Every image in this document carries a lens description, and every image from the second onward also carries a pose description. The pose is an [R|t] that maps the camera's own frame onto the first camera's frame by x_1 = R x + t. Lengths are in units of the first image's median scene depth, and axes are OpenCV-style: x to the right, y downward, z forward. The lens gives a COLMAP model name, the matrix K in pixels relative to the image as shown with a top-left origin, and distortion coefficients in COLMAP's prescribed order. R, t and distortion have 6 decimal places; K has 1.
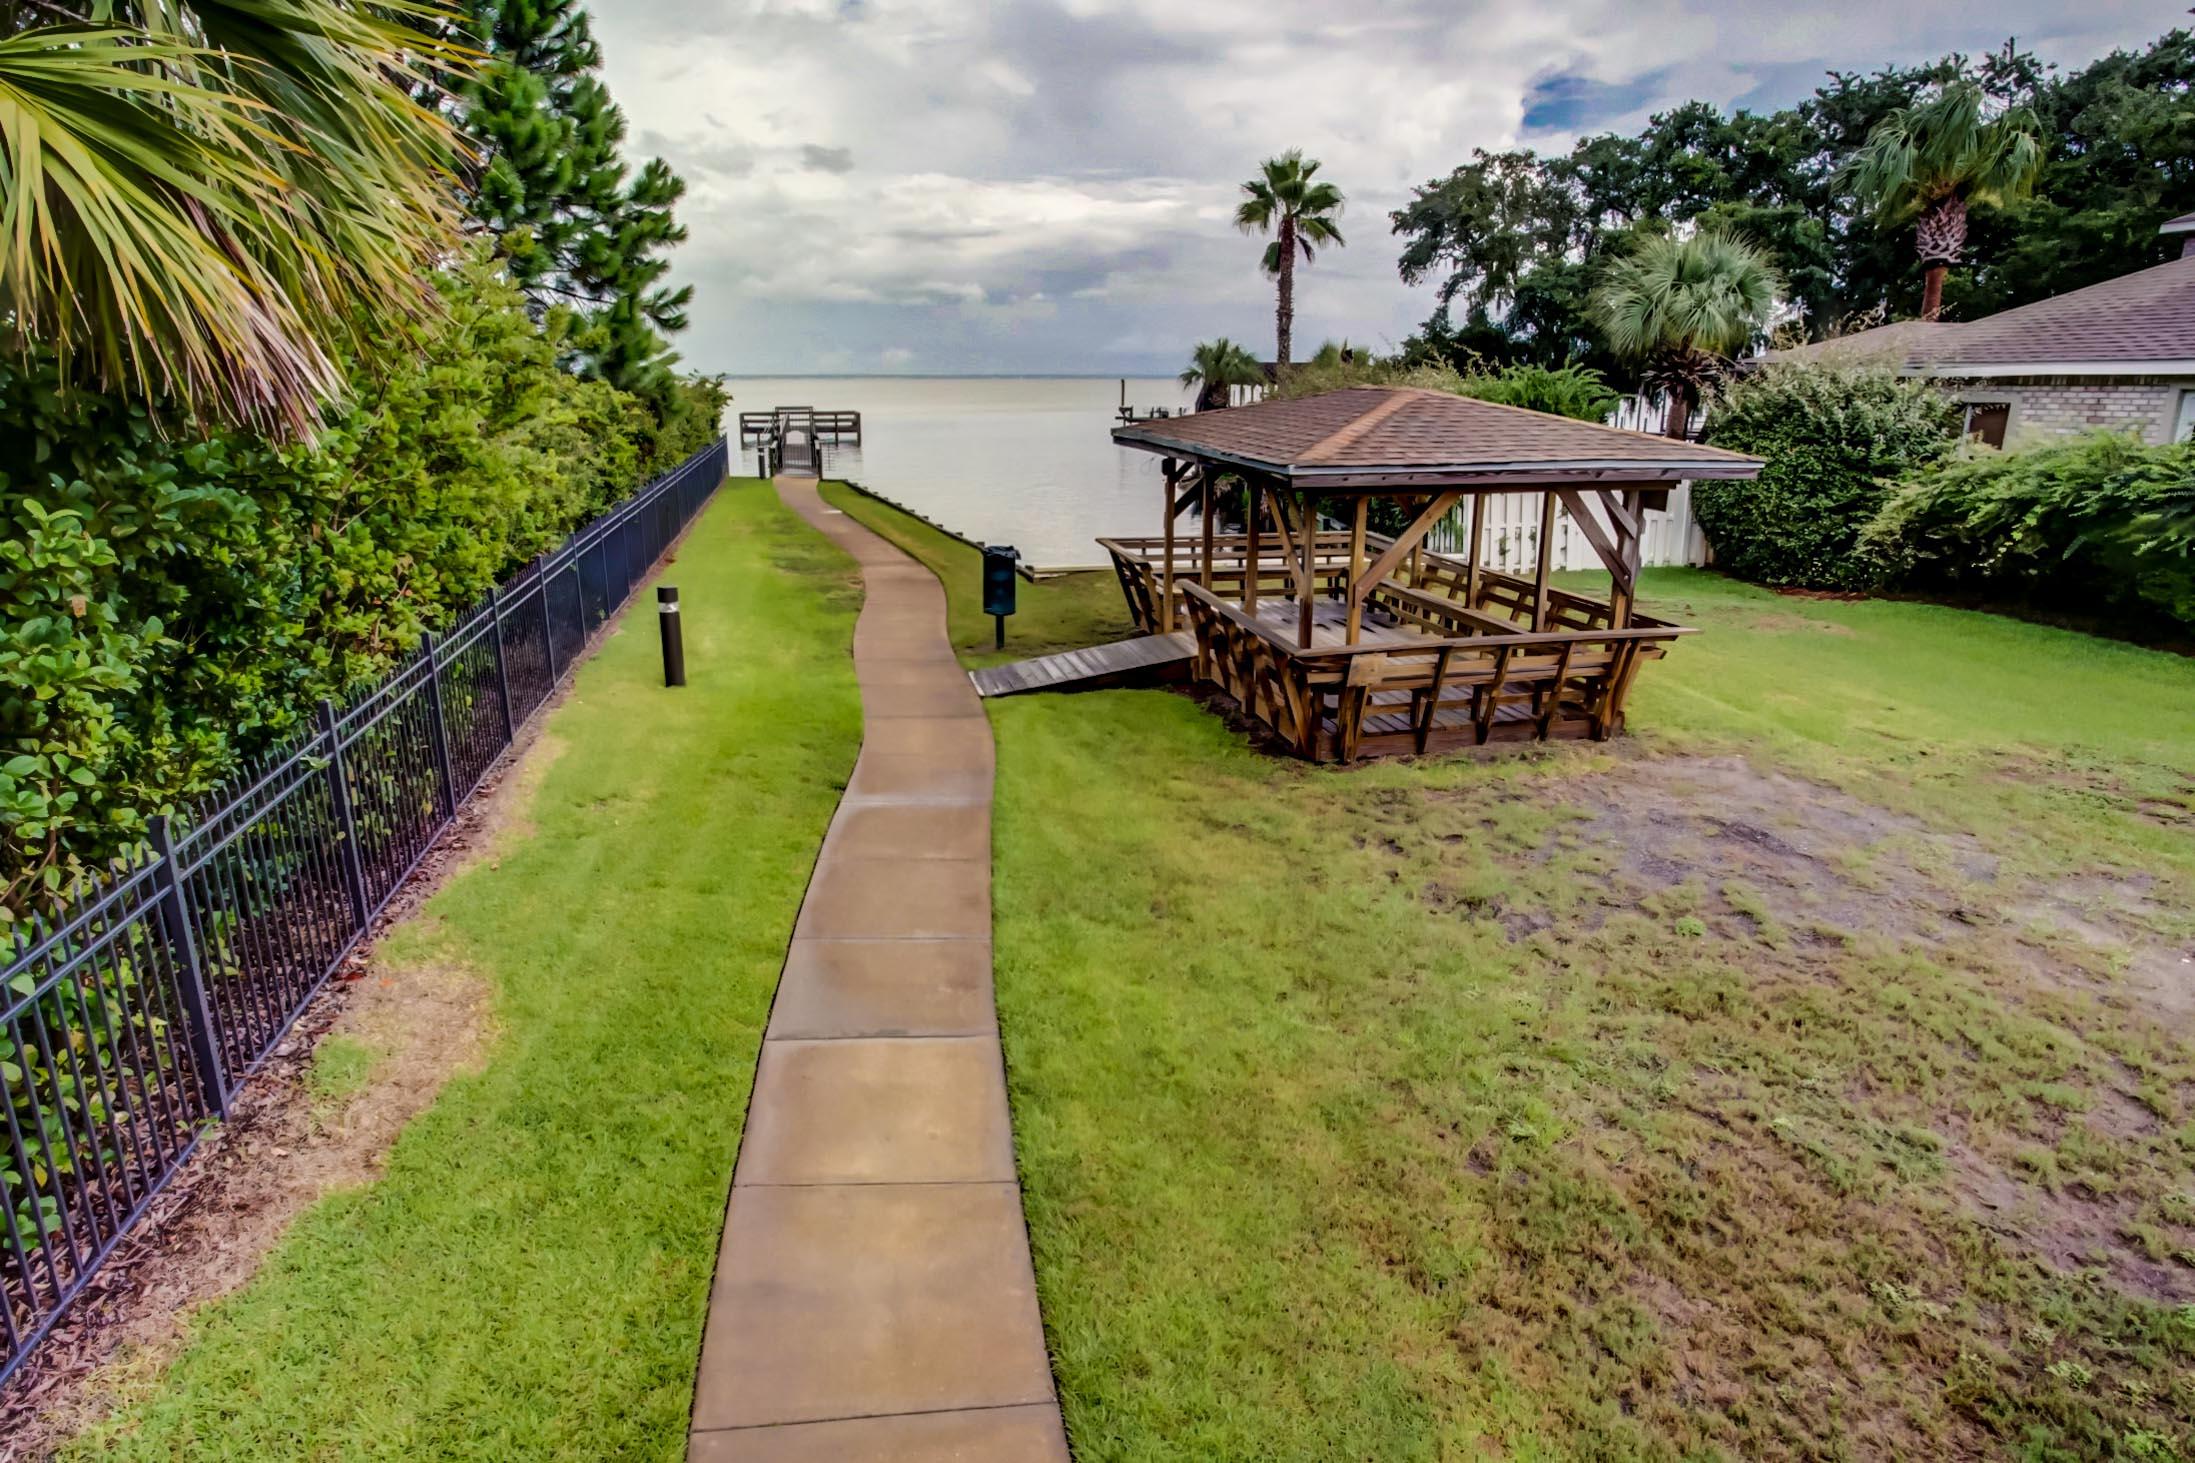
lens RADIAL K [[1324.2, 0, 1097.5], [0, 1324.2, 731.5], [0, 0, 1]] dist [0.001140, 0.000096]
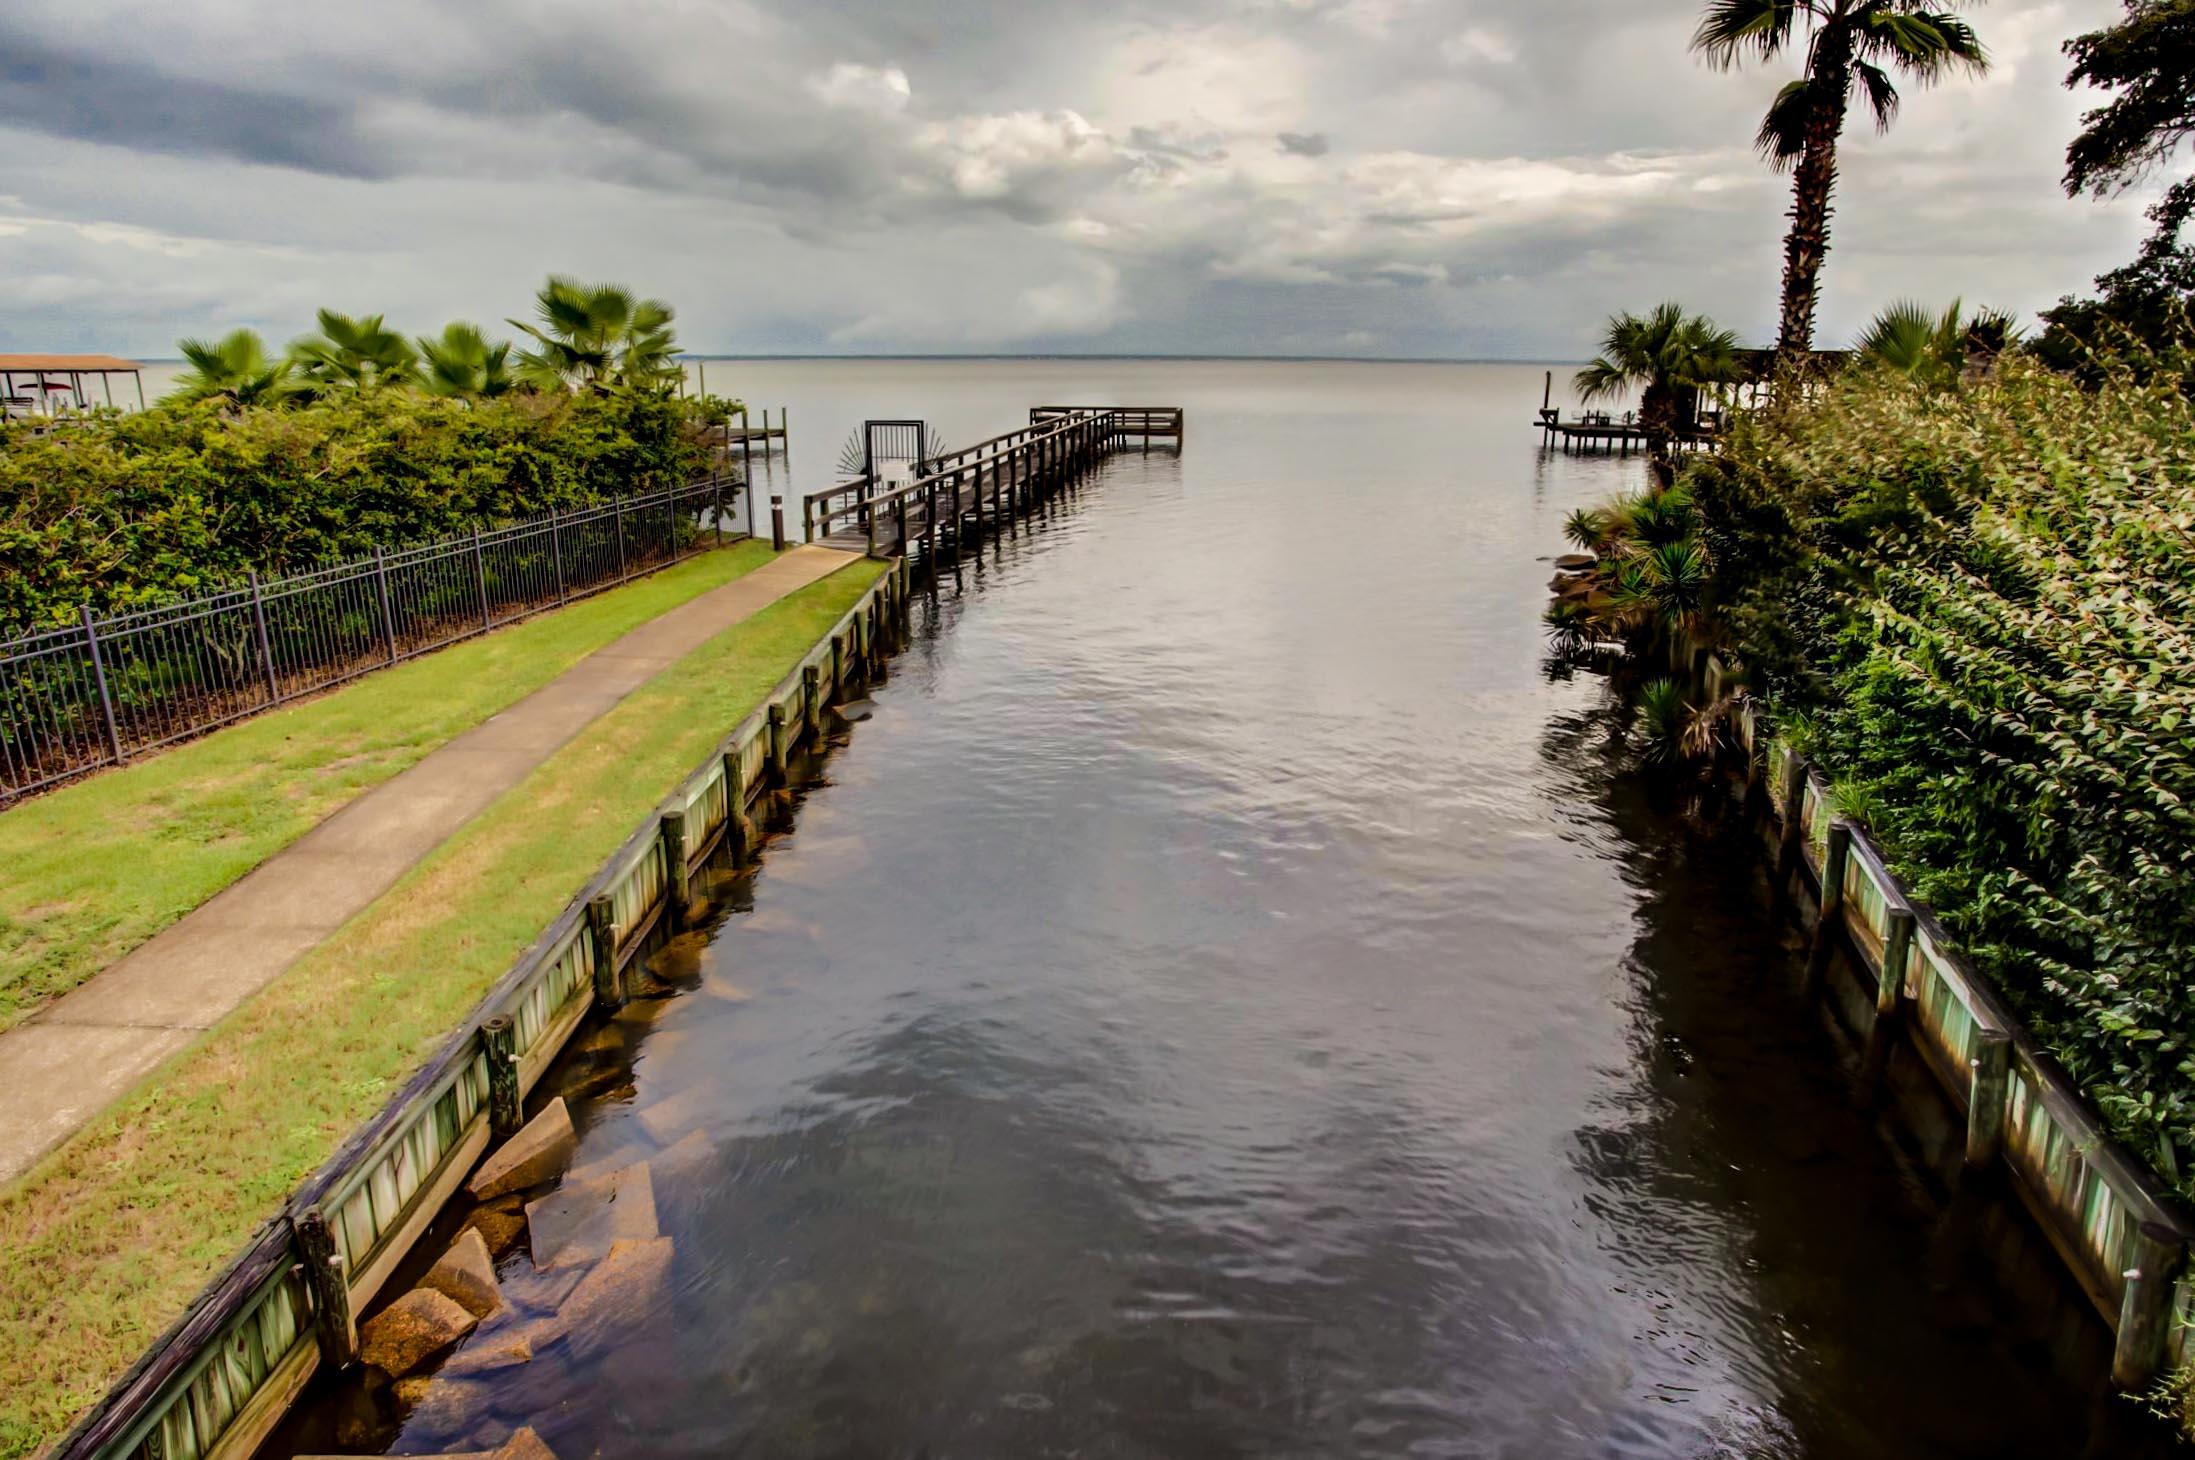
lens RADIAL K [[1398.1, 0, 1097.5], [0, 1398.1, 730.0], [0, 0, 1]] dist [-0.089512, 0.109595]
pose [[0.950692, 0.085771, -0.298041, 0.053011], [-0.086391, 0.996199, 0.011119, -0.109475], [0.297862, 0.015178, 0.954488, 0.393952]]
